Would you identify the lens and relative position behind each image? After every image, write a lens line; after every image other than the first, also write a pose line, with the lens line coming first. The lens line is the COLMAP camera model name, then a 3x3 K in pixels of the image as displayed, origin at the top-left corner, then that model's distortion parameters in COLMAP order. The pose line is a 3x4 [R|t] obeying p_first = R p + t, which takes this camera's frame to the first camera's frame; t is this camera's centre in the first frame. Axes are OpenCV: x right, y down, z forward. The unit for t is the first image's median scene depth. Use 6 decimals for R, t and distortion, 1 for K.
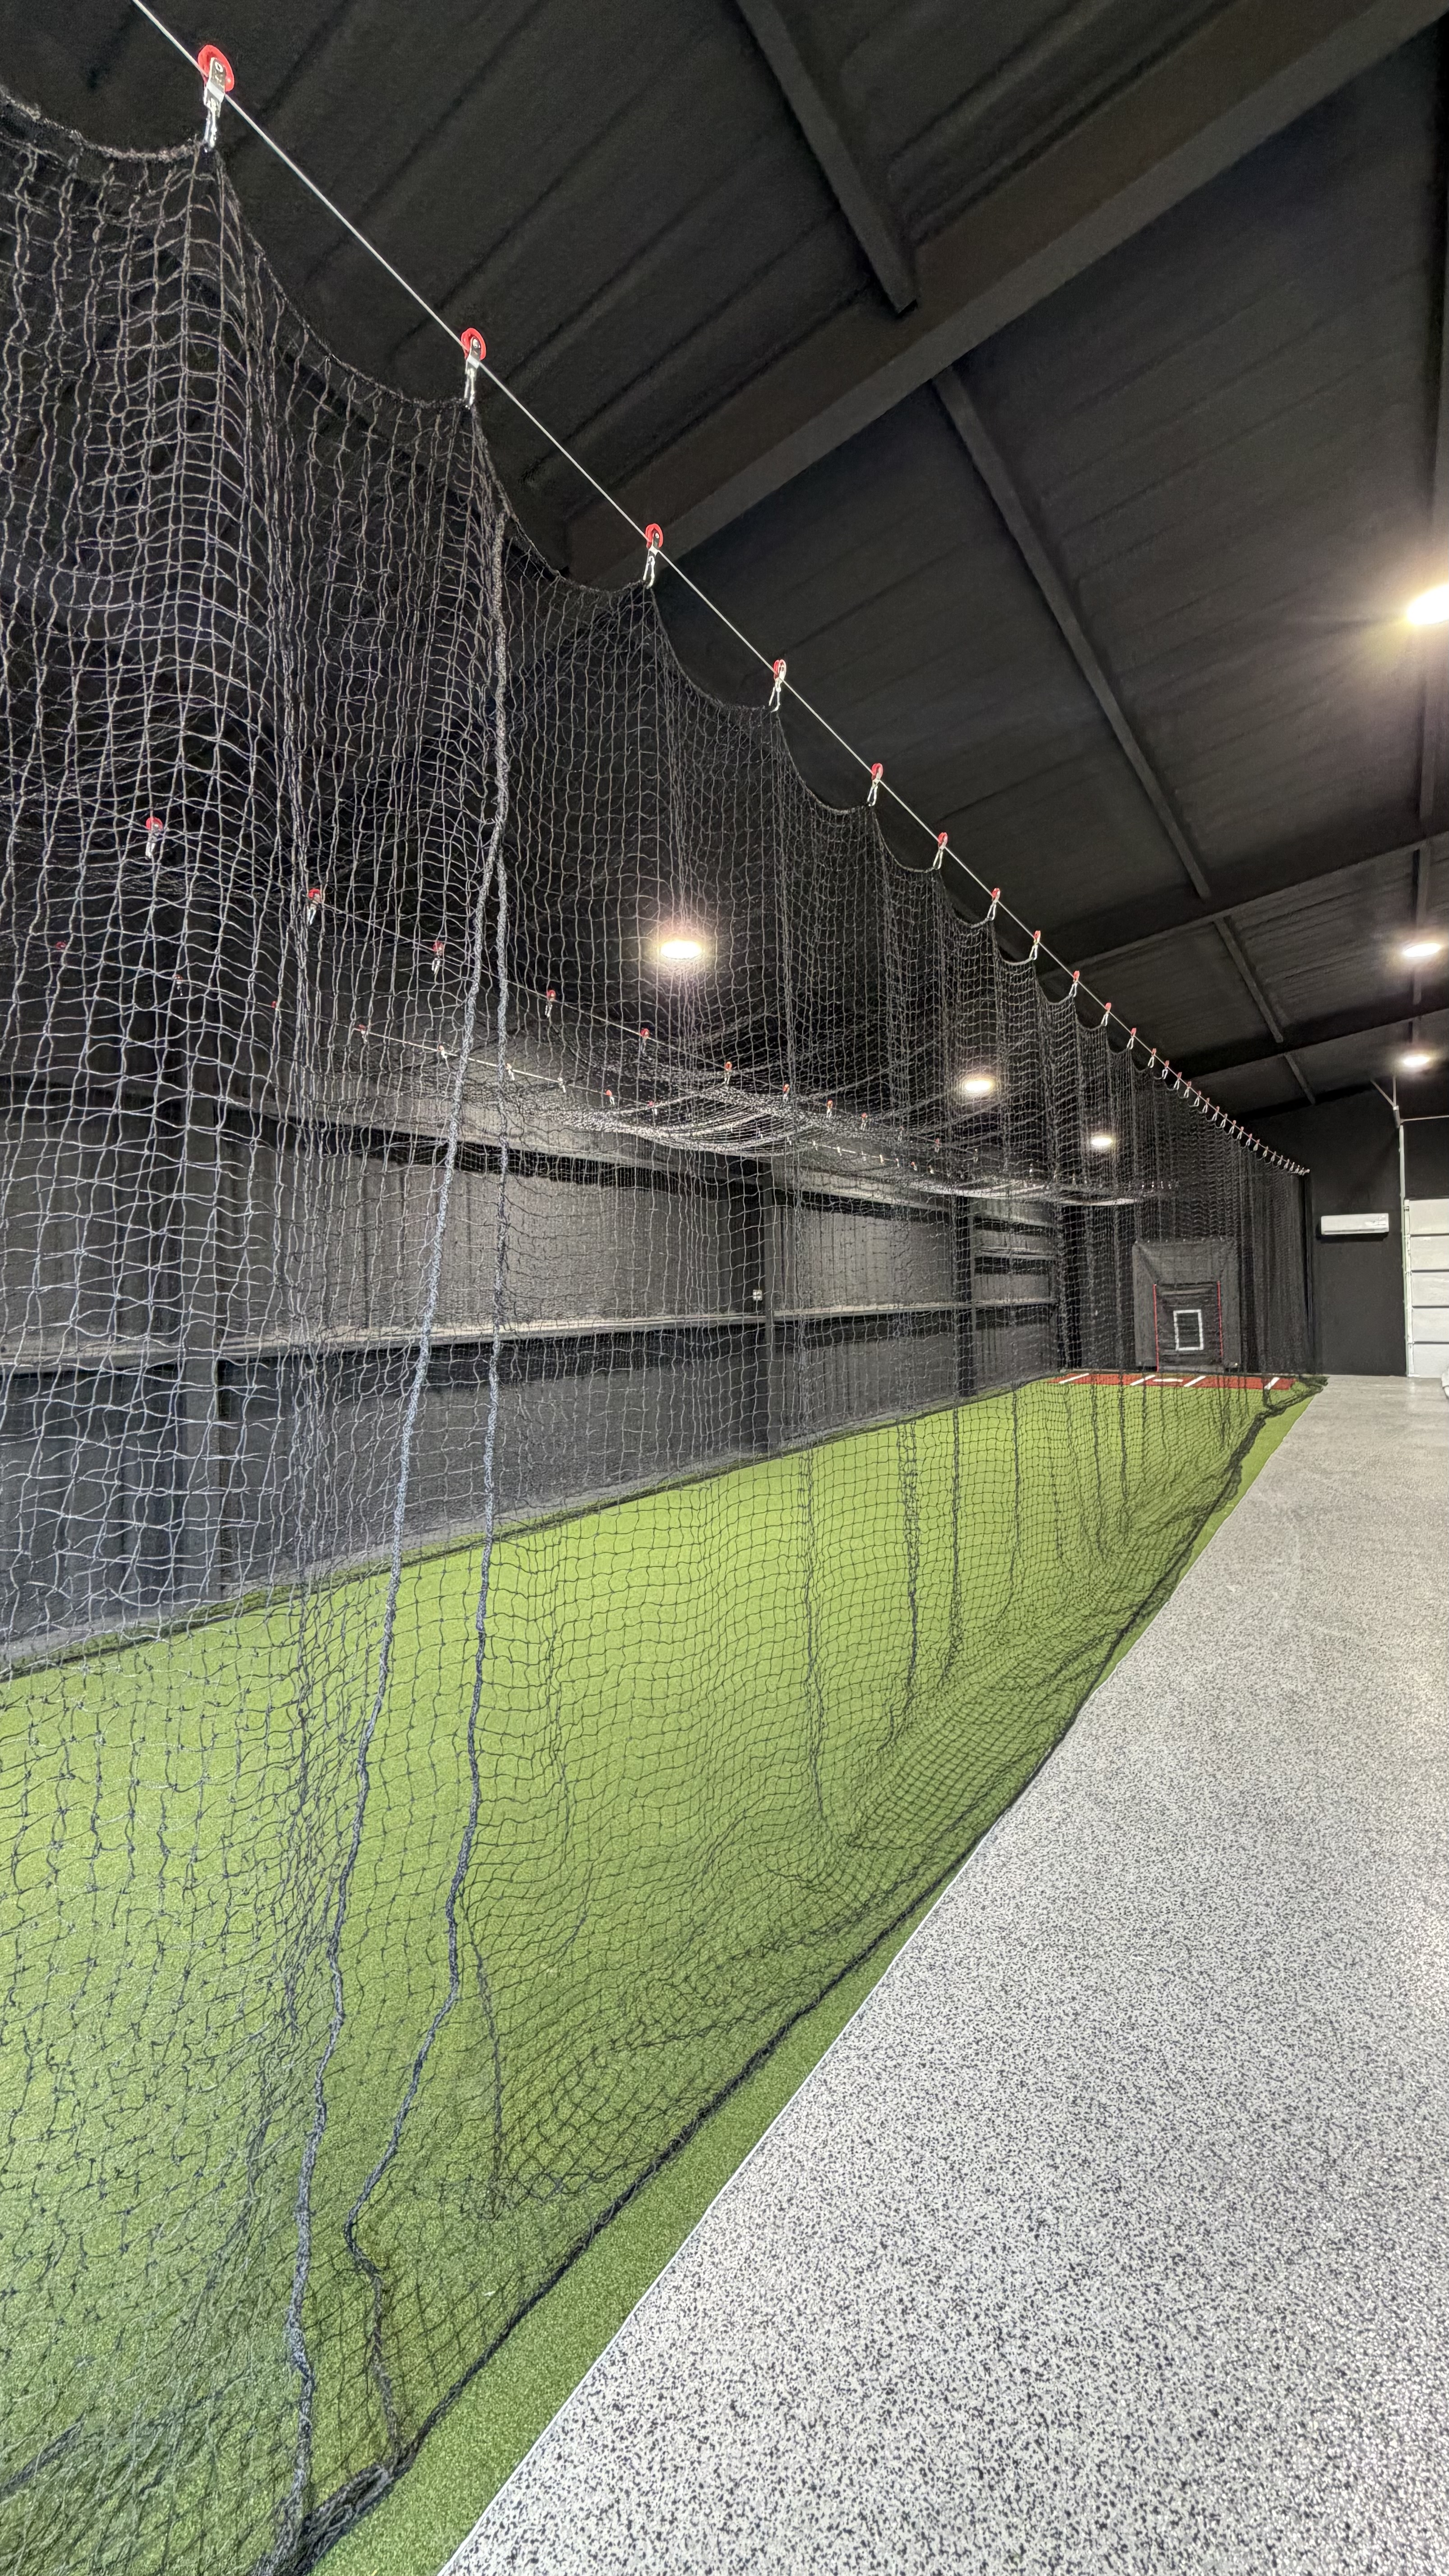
lens RADIAL K [[1035.6, 0, 724.5], [0, 1035.6, 1288.0], [0, 0, 1]] dist [0.001073, 0.000313]
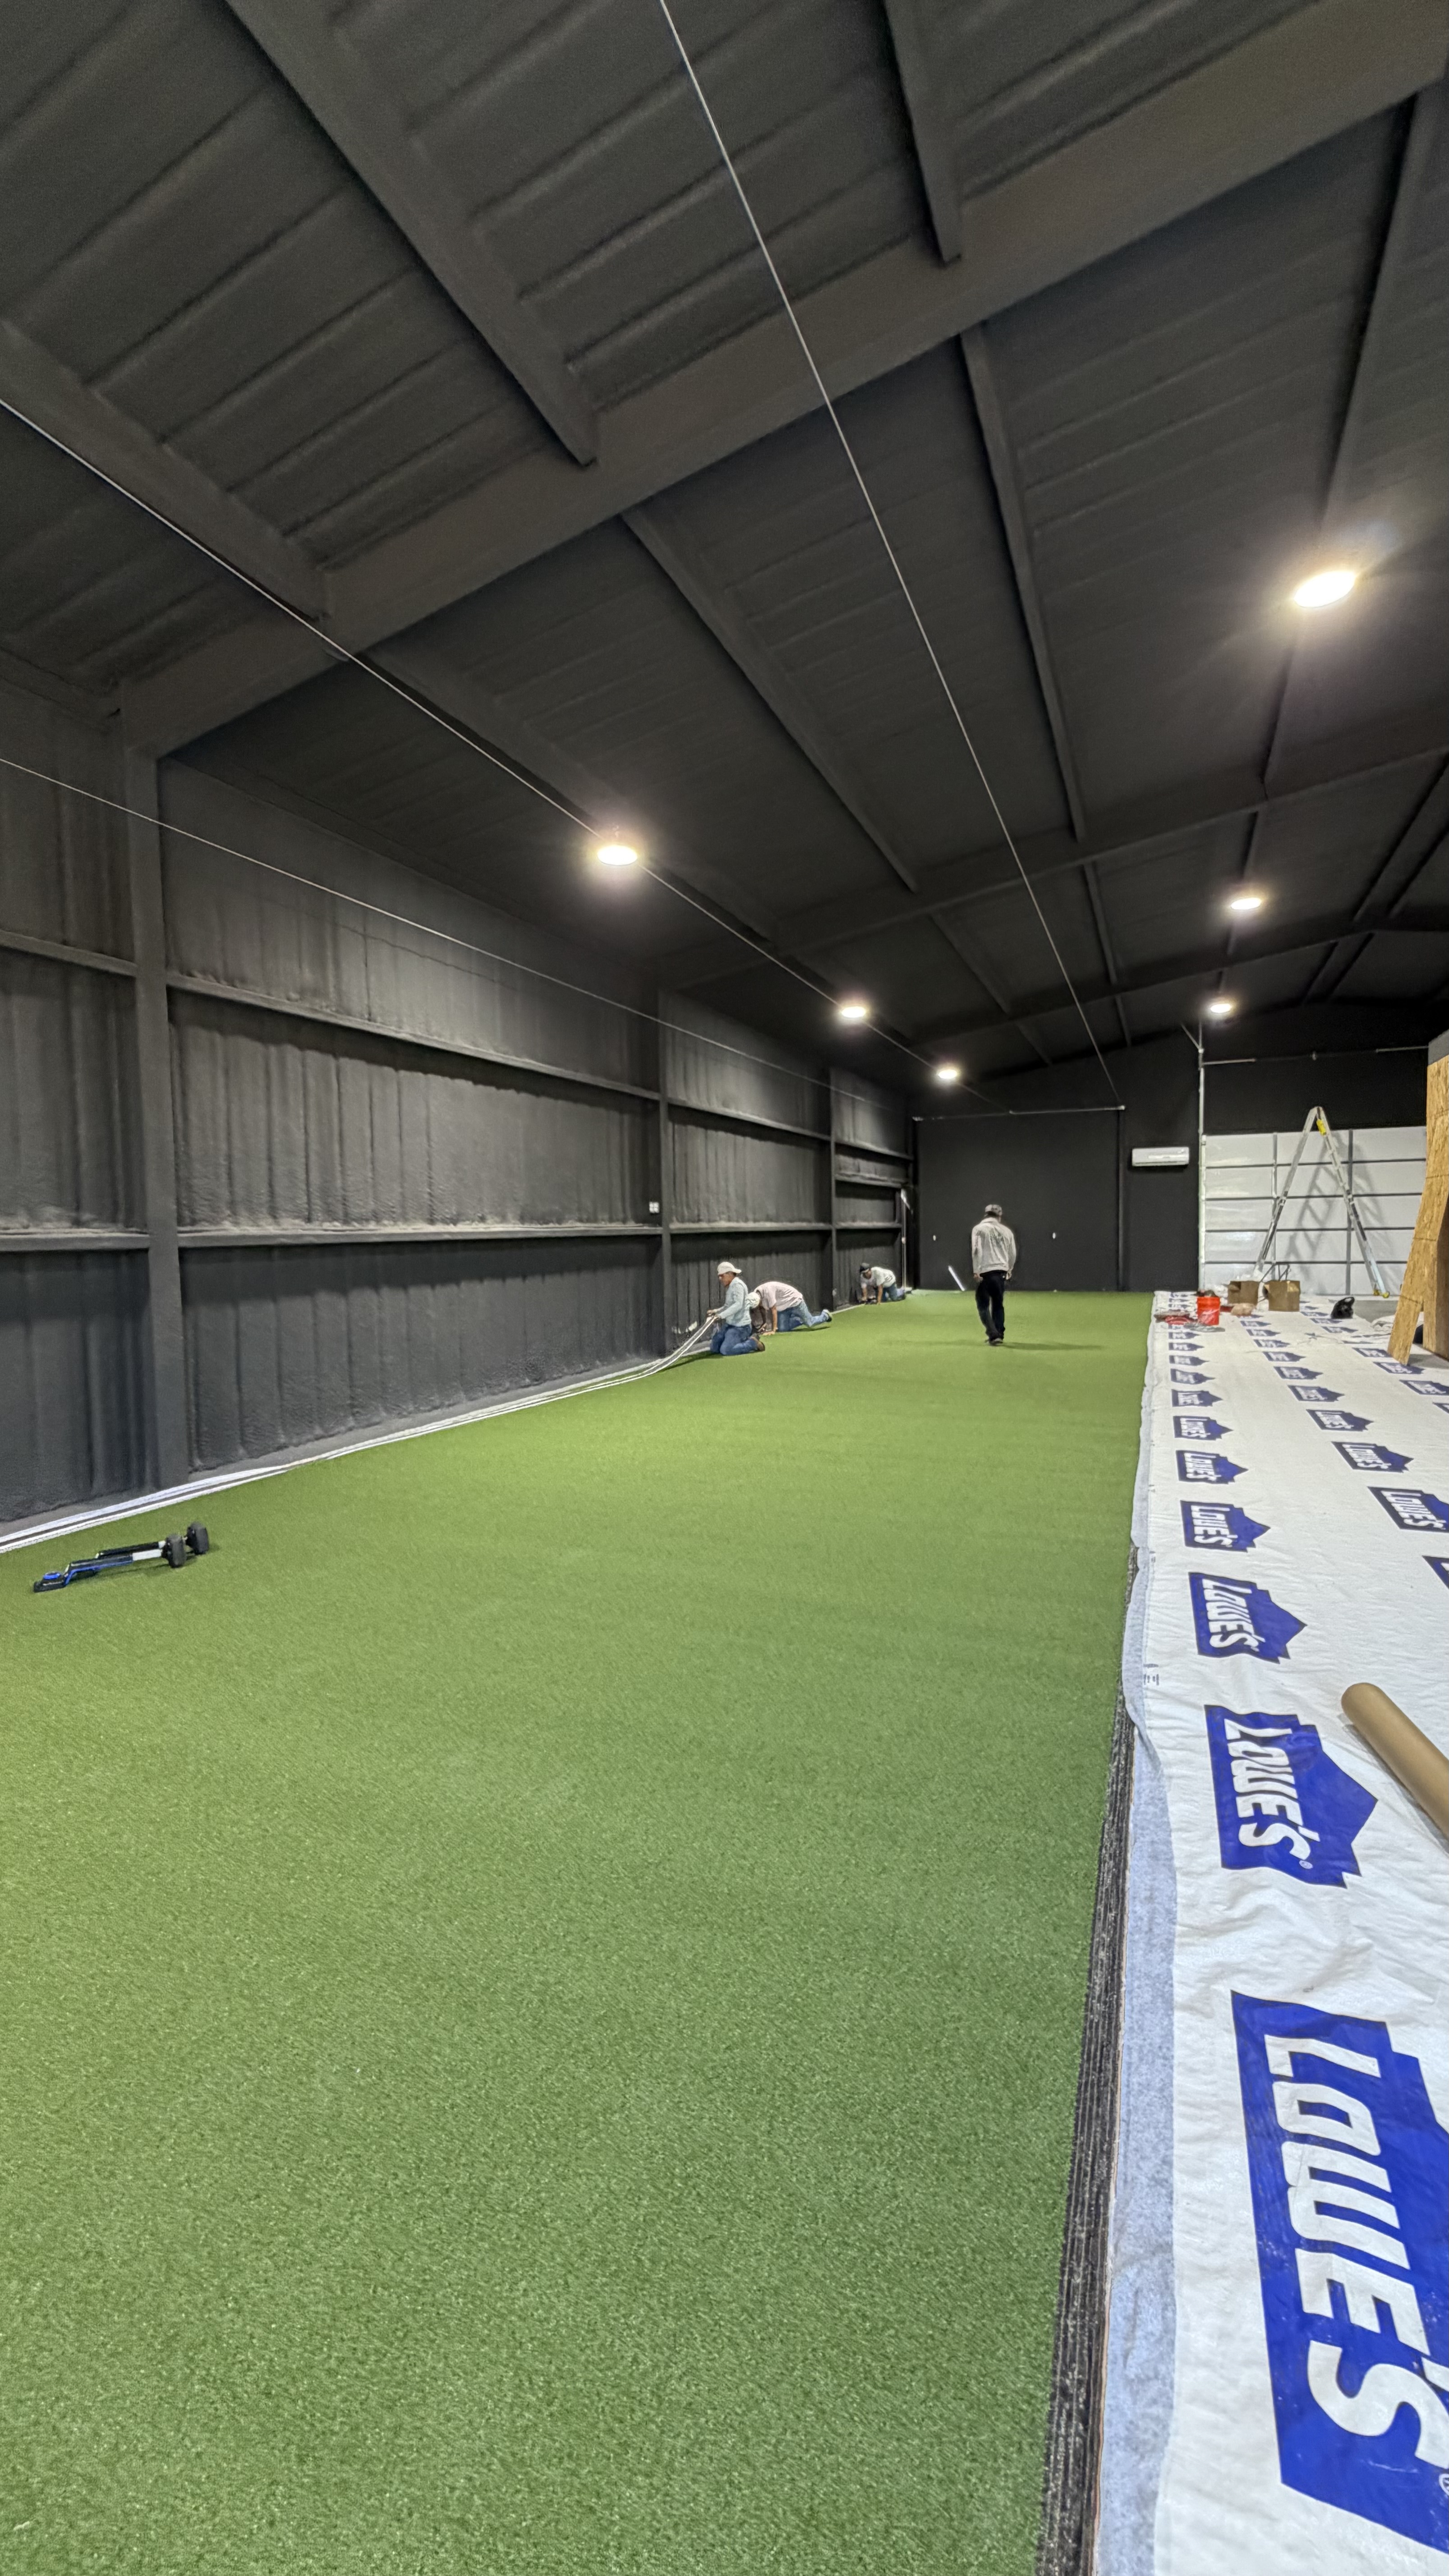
lens RADIAL K [[1035.6, 0, 724.5], [0, 1035.6, 1288.0], [0, 0, 1]] dist [0.001073, 0.000313]
pose [[0.984514, -0.006208, 0.175198, -0.073801], [-0.004112, 0.998280, 0.058477, 0.024406], [-0.175260, -0.058292, 0.982795, -0.029786]]
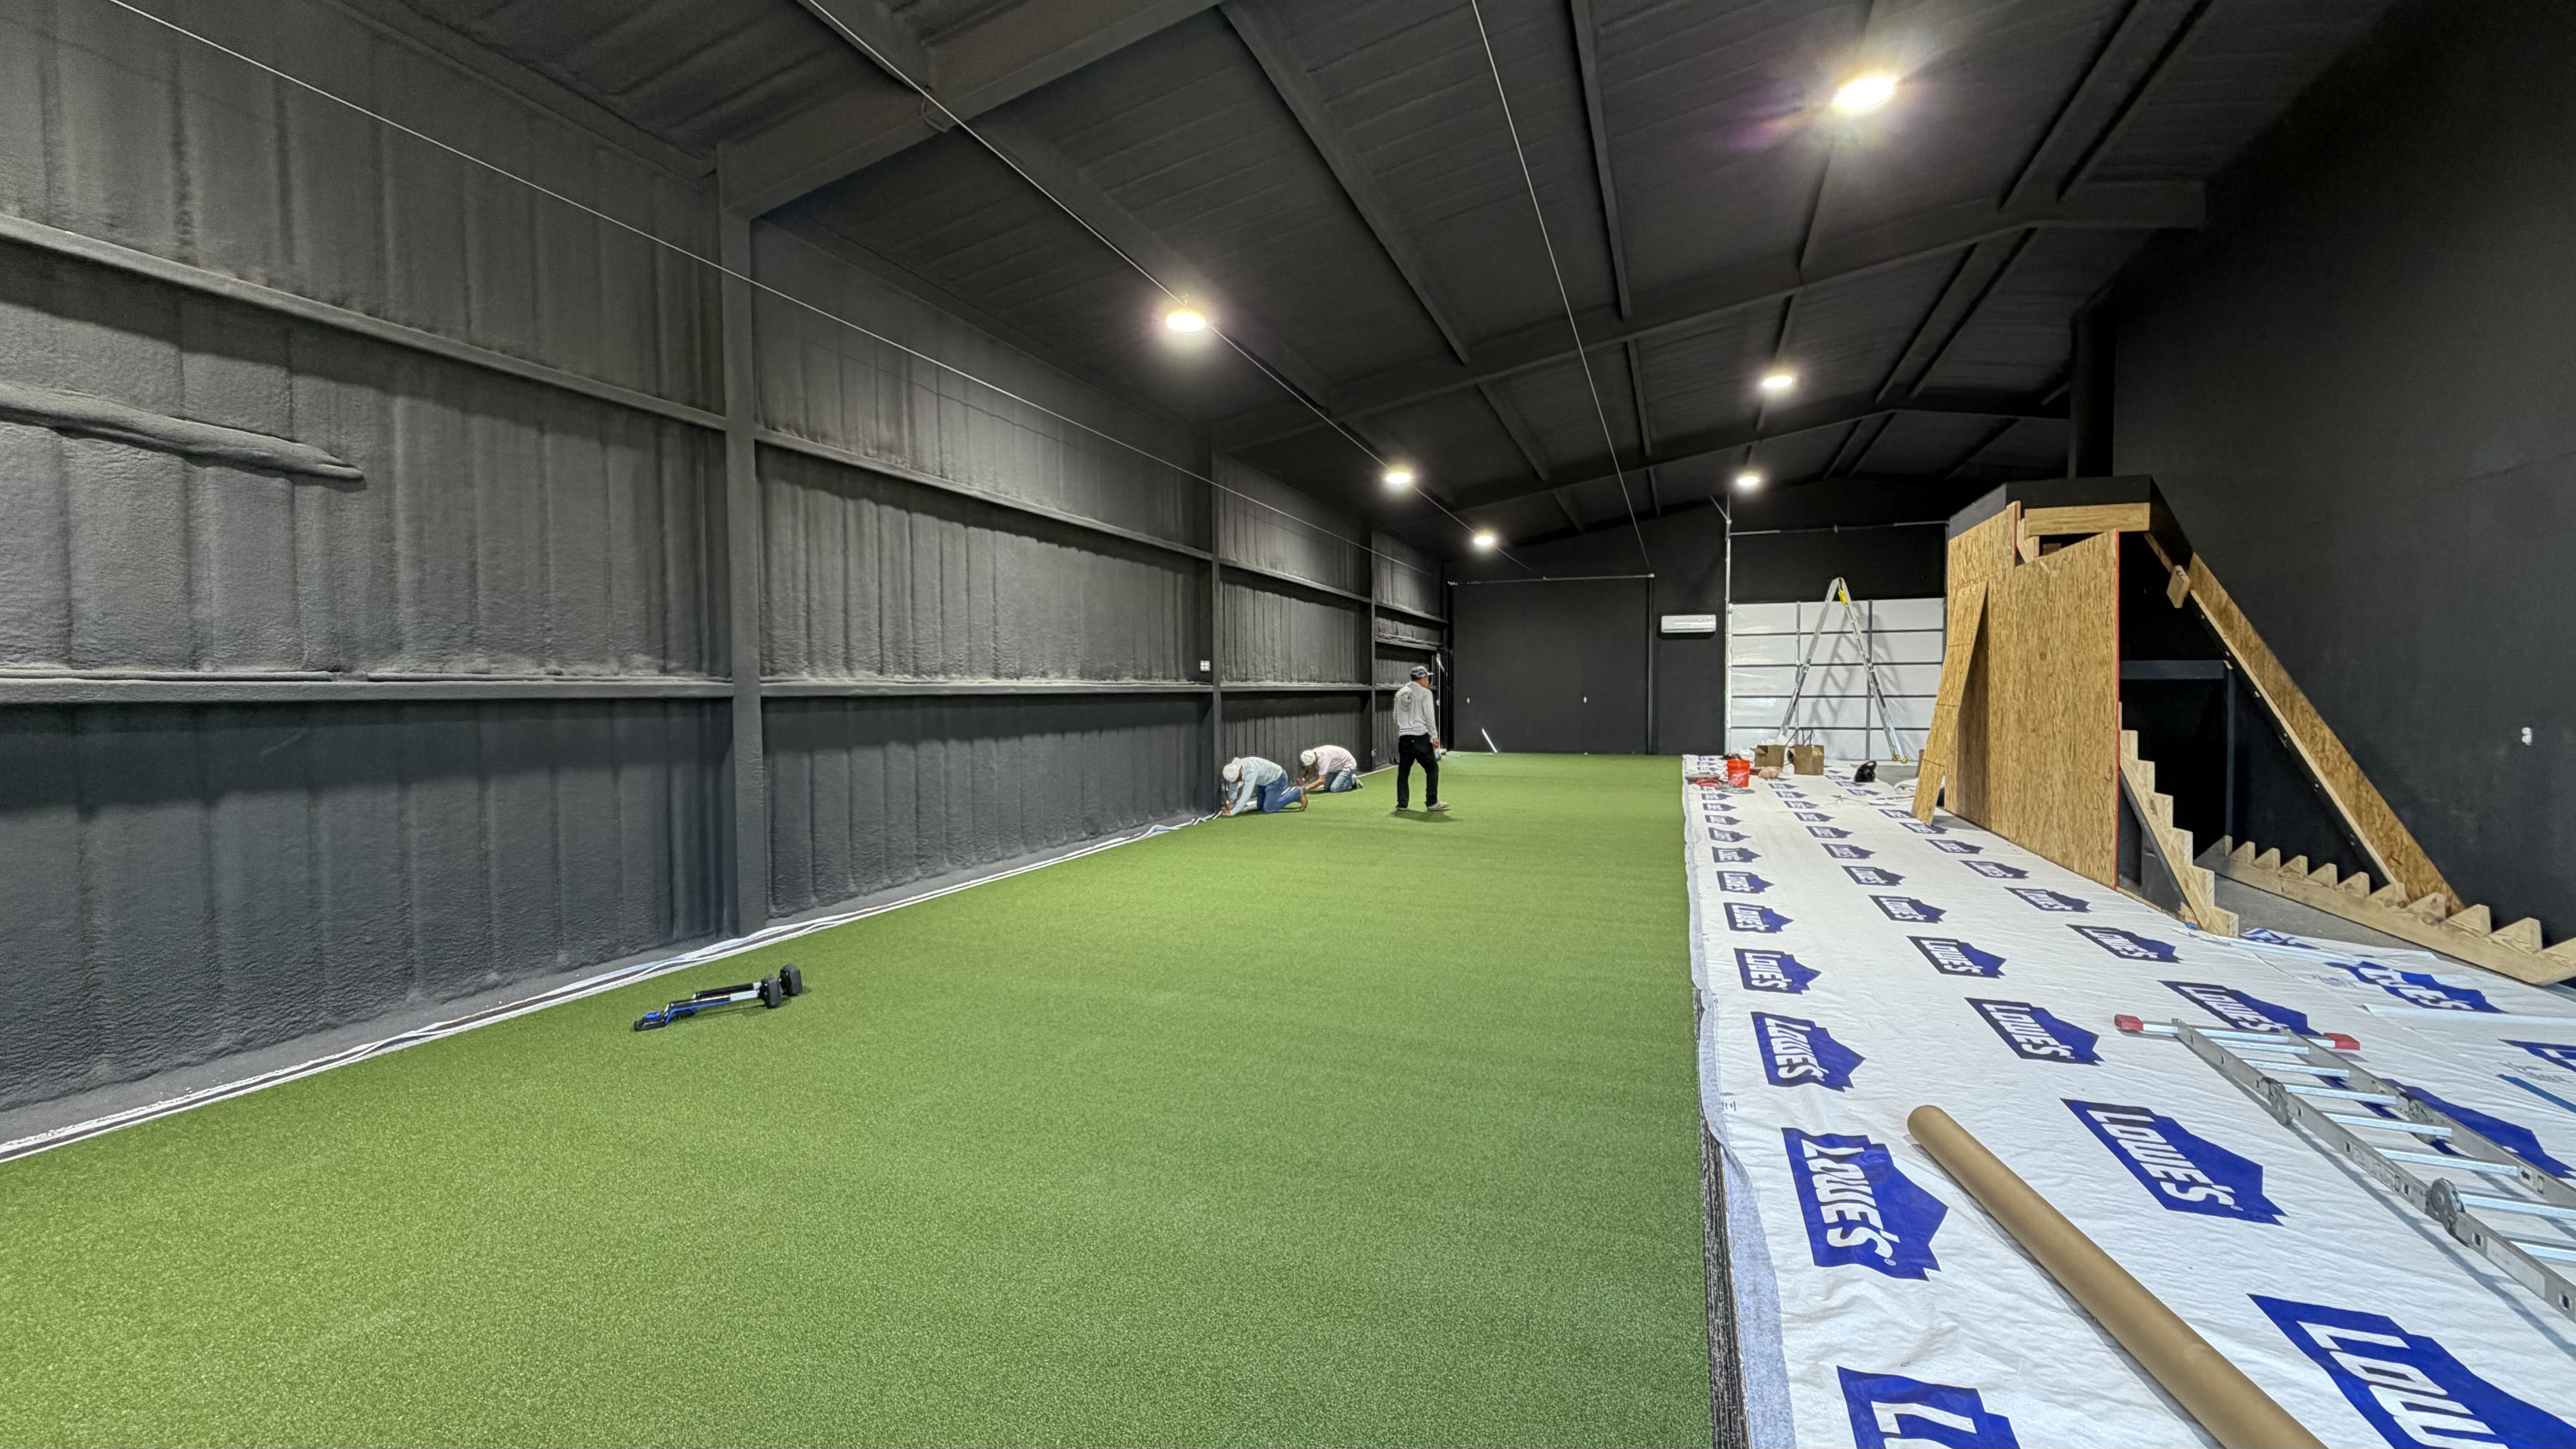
lens RADIAL K [[1035.6, 0, 1286.5], [0, 1035.6, 733.1], [0, 0, 1]] dist [0.001073, 0.000313]
pose [[0.977388, 0.006794, 0.211346, -0.100120], [-0.015965, 0.999002, 0.041715, 0.027842], [-0.210852, -0.044146, 0.976521, -0.041179]]
